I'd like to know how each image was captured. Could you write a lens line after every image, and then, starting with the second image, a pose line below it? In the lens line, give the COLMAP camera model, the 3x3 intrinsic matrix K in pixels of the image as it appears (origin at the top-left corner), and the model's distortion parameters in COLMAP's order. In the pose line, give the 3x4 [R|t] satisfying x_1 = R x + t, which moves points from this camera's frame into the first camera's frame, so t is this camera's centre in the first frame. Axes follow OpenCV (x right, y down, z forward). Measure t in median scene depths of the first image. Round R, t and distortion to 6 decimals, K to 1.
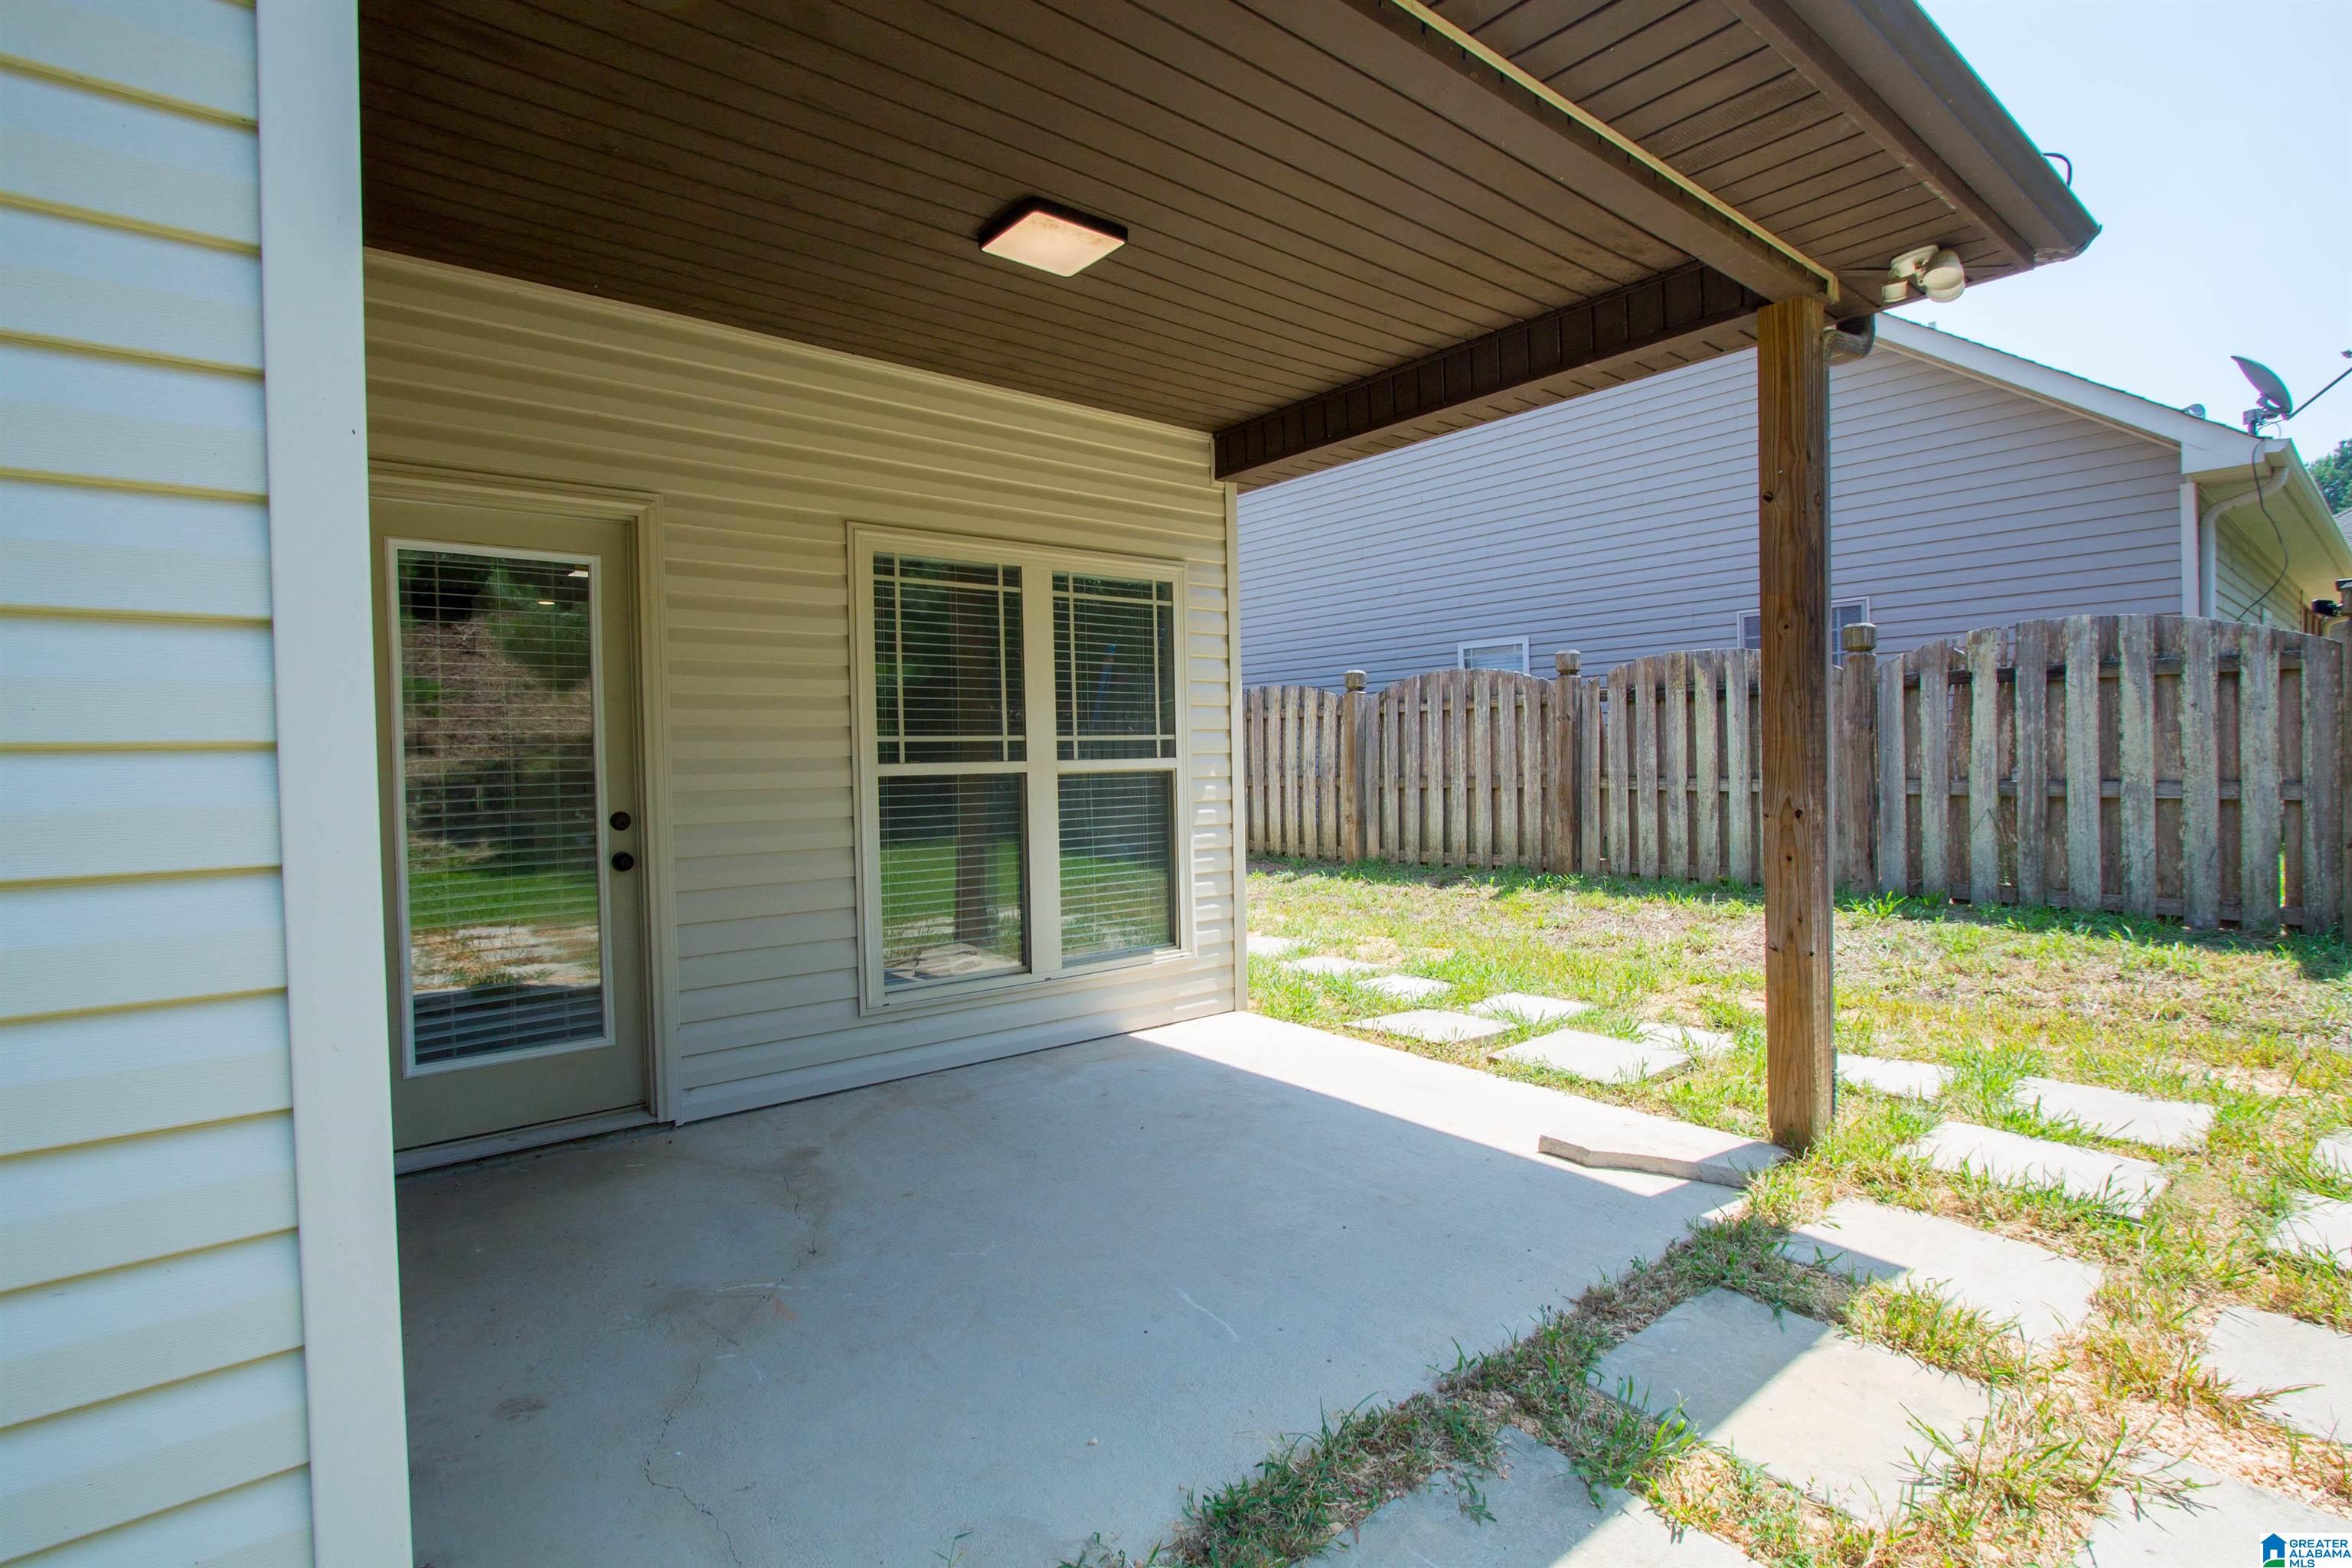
lens RADIAL K [[1095.5, 0, 1159.1], [0, 1095.5, 777.9], [0, 0, 1]] dist [-0.017323, 0.001963]
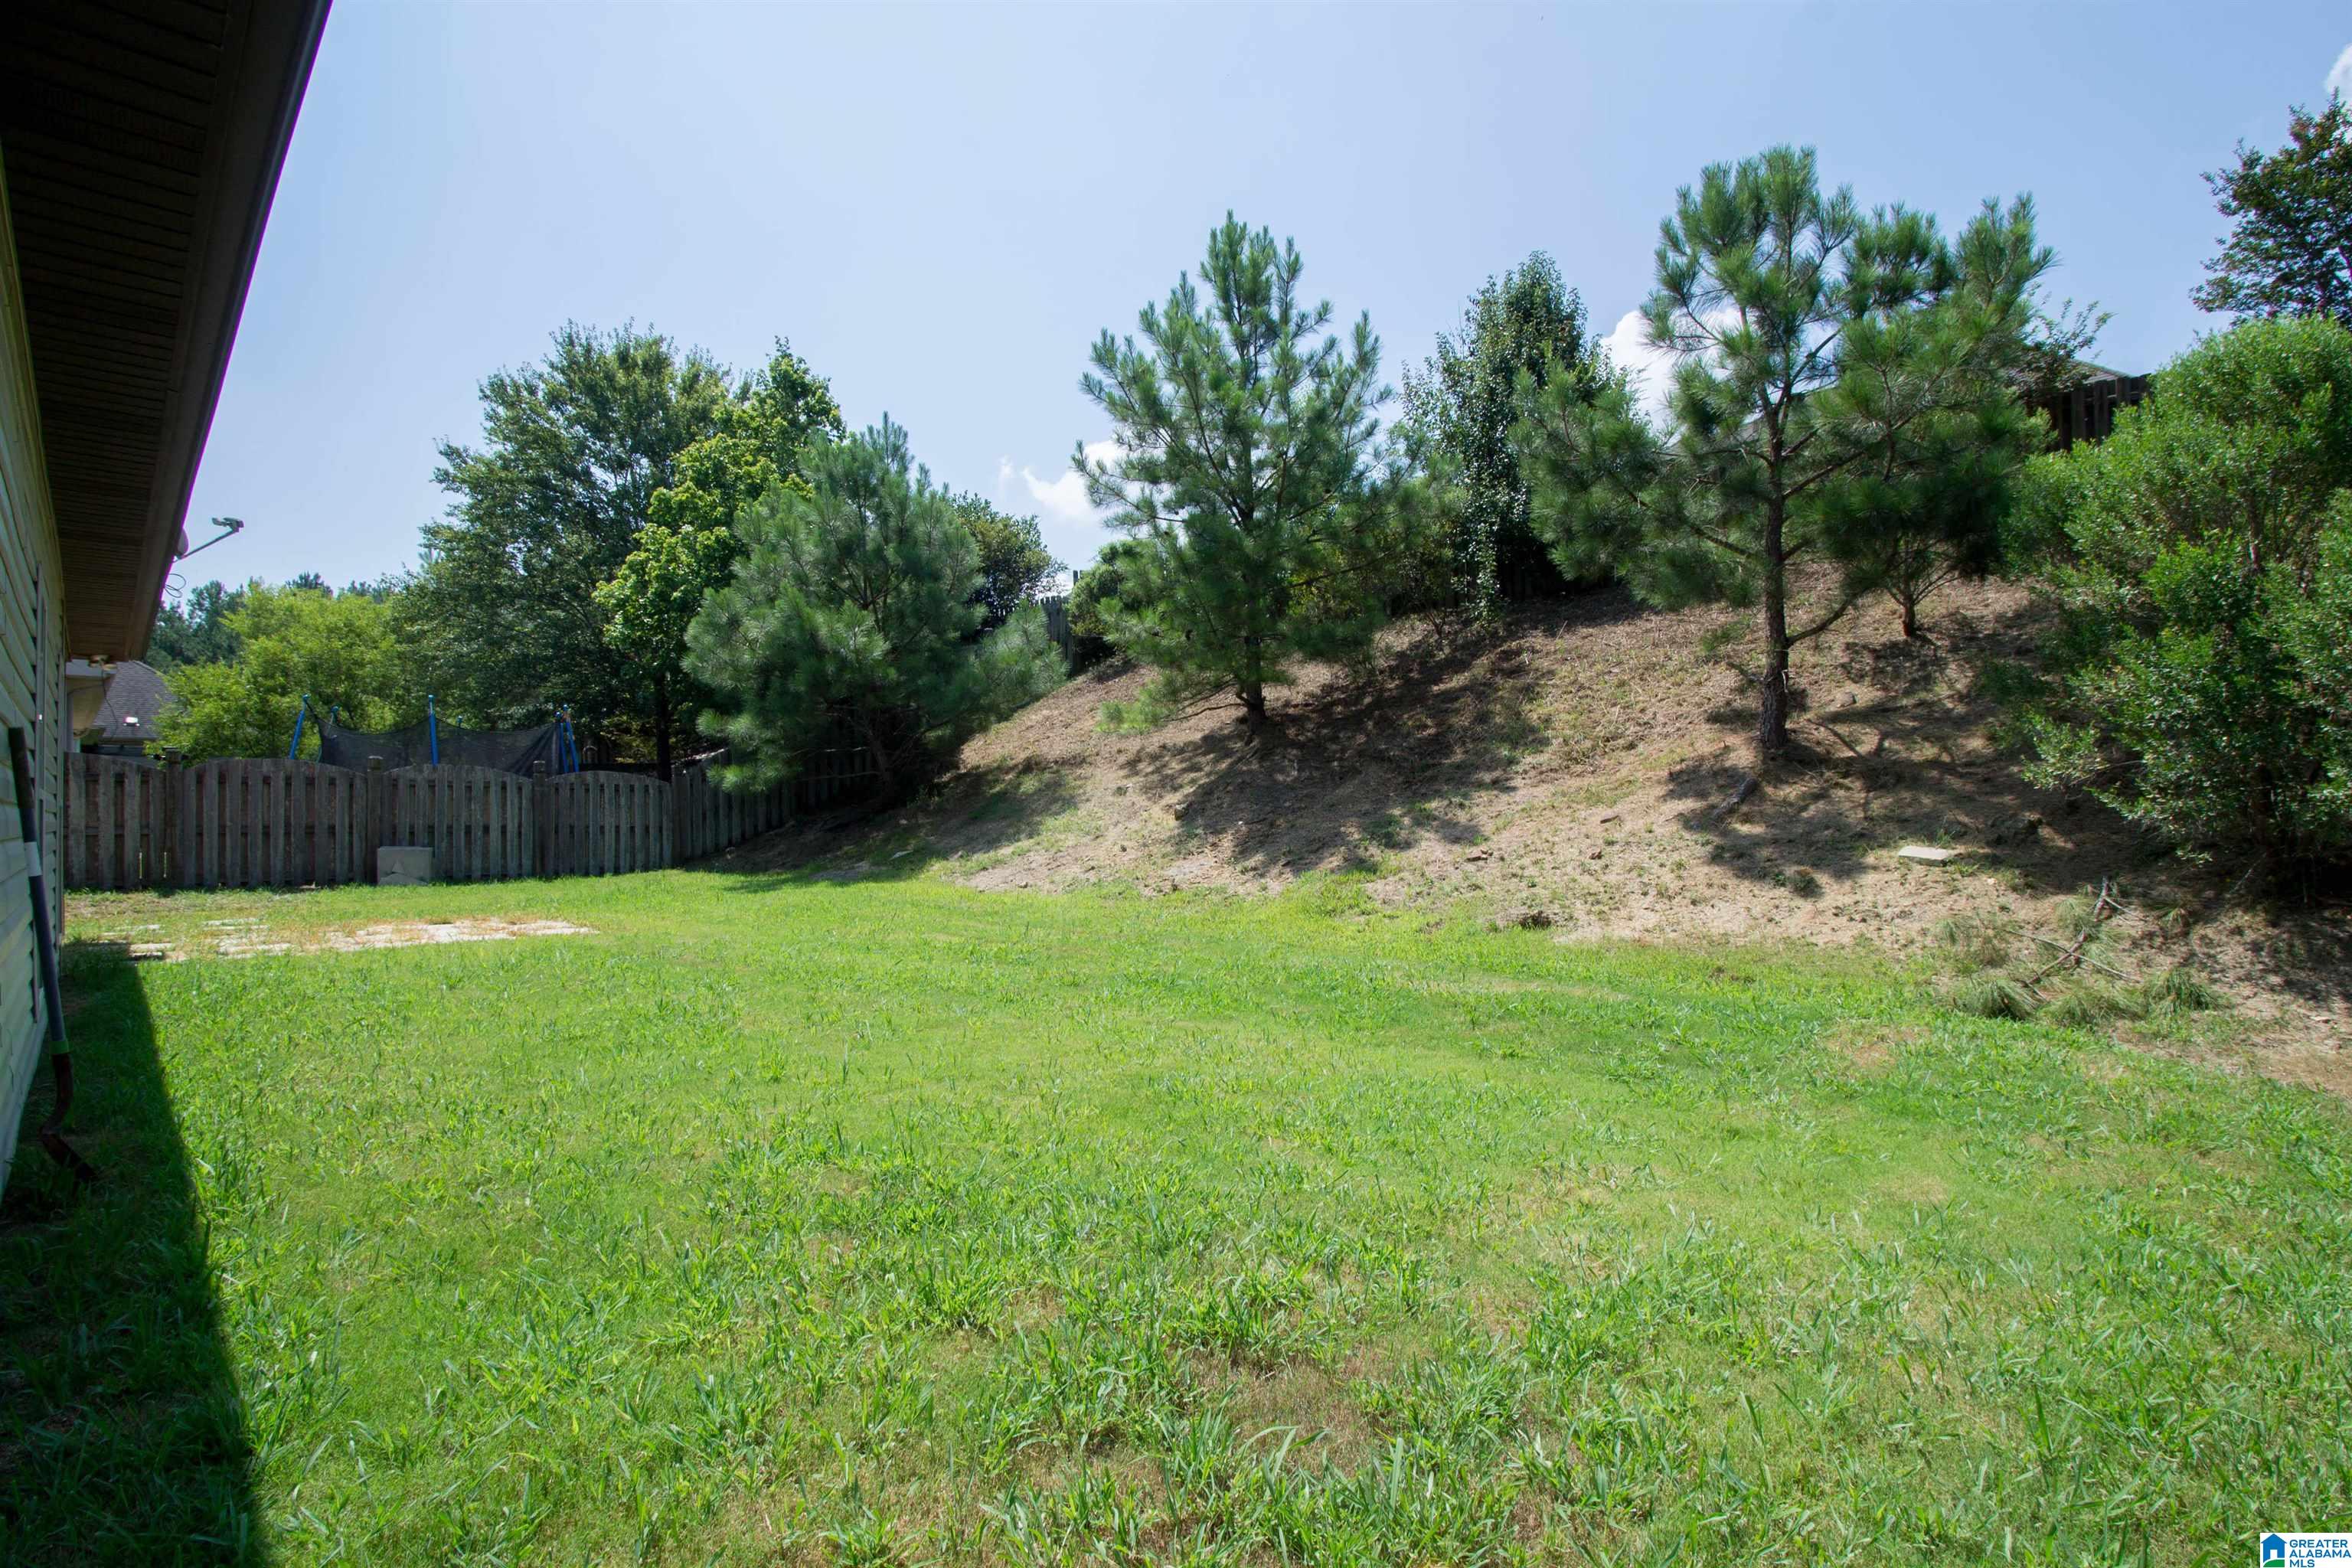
lens RADIAL K [[1095.5, 0, 1181.9], [0, 1095.5, 792.1], [0, 0, 1]] dist [-0.017323, 0.001963]
pose [[-0.115784, 0.035735, 0.992631, -1.956557], [0.027207, 0.999092, -0.032794, 0.082072], [-0.992902, 0.023209, -0.116651, -1.246350]]
